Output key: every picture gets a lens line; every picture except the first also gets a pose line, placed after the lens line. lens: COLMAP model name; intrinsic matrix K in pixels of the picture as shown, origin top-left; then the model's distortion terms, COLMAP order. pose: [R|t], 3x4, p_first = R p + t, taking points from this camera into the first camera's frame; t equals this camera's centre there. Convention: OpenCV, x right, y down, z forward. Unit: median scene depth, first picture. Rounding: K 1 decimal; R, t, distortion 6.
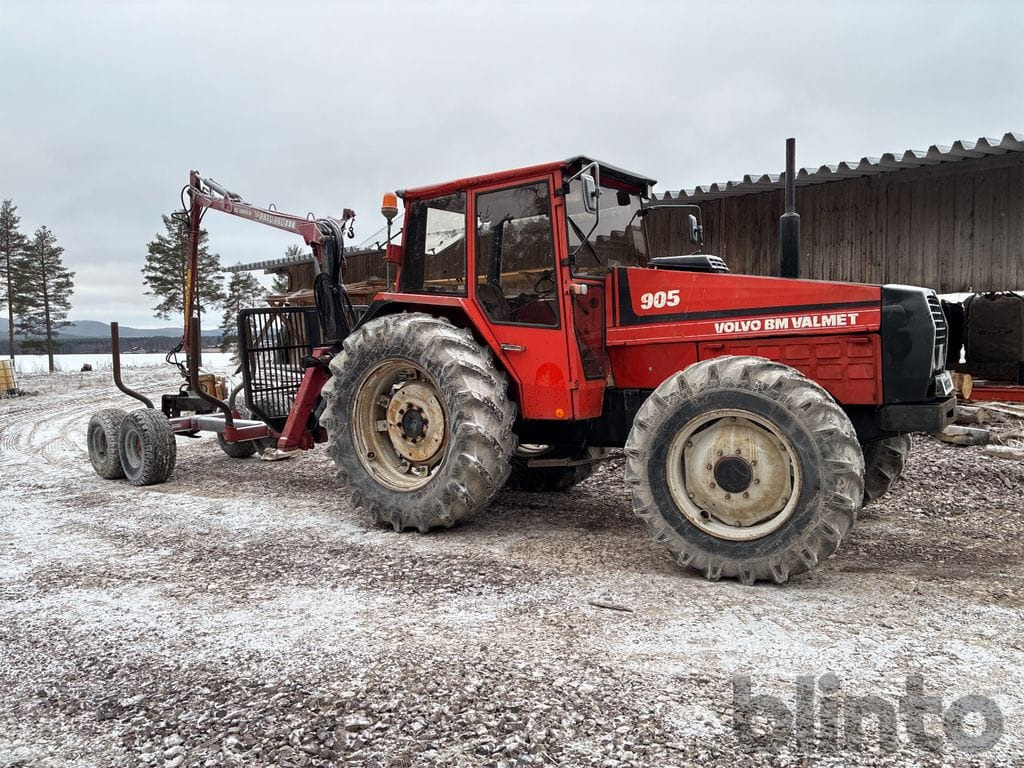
lens RADIAL K [[761.7, 0, 516.2], [0, 761.7, 380.4], [0, 0, 1]] dist [0.033714, -0.011122]
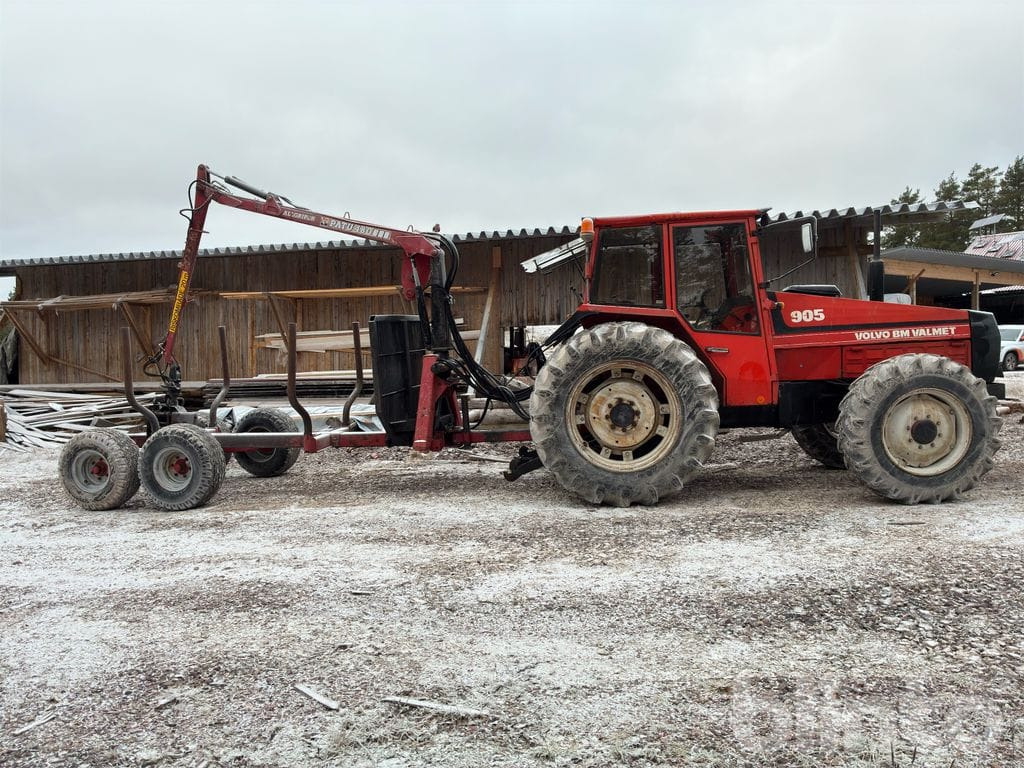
lens RADIAL K [[761.7, 0, 516.2], [0, 761.7, 380.4], [0, 0, 1]] dist [0.033714, -0.011122]
pose [[0.877957, -0.014527, 0.478518, -0.944966], [0.027758, 0.999403, -0.020588, 0.024910], [-0.477933, 0.031358, 0.877836, 0.042936]]
